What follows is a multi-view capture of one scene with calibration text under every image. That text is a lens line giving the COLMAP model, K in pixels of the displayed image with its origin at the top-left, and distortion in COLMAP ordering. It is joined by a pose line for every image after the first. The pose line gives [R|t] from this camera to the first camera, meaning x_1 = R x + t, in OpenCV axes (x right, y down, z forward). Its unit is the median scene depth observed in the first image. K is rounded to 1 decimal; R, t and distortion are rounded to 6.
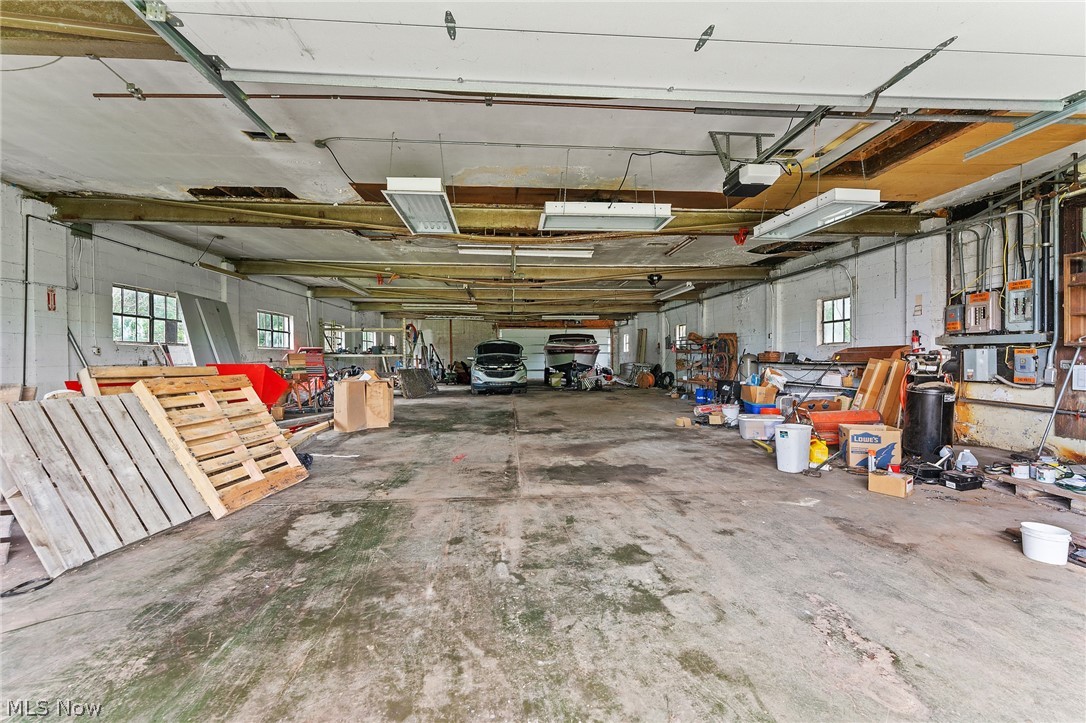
lens RADIAL K [[436.4, 0, 541.3], [0, 436.4, 359.9], [0, 0, 1]] dist [-0.000012, 0.000267]
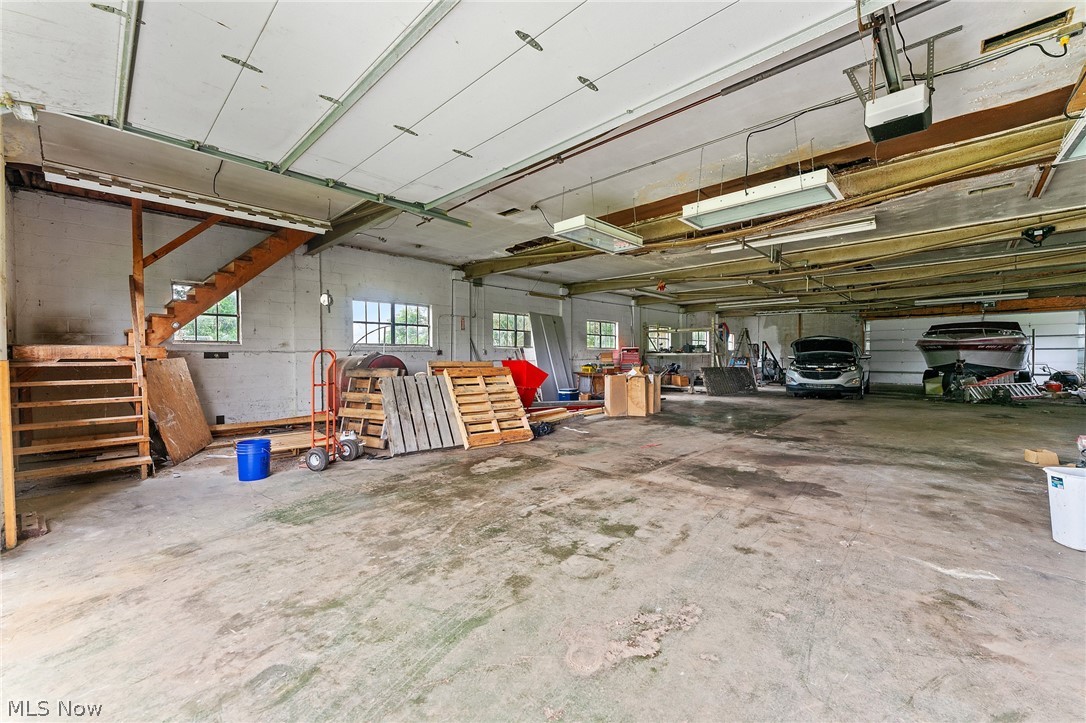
lens RADIAL K [[436.4, 0, 547.9], [0, 436.4, 361.9], [0, 0, 1]] dist [-0.000012, 0.000267]
pose [[0.668916, 0.010227, -0.743268, 0.650574], [-0.003831, 0.999940, 0.010310, -0.001670], [0.743328, -0.004049, 0.668915, 0.075092]]
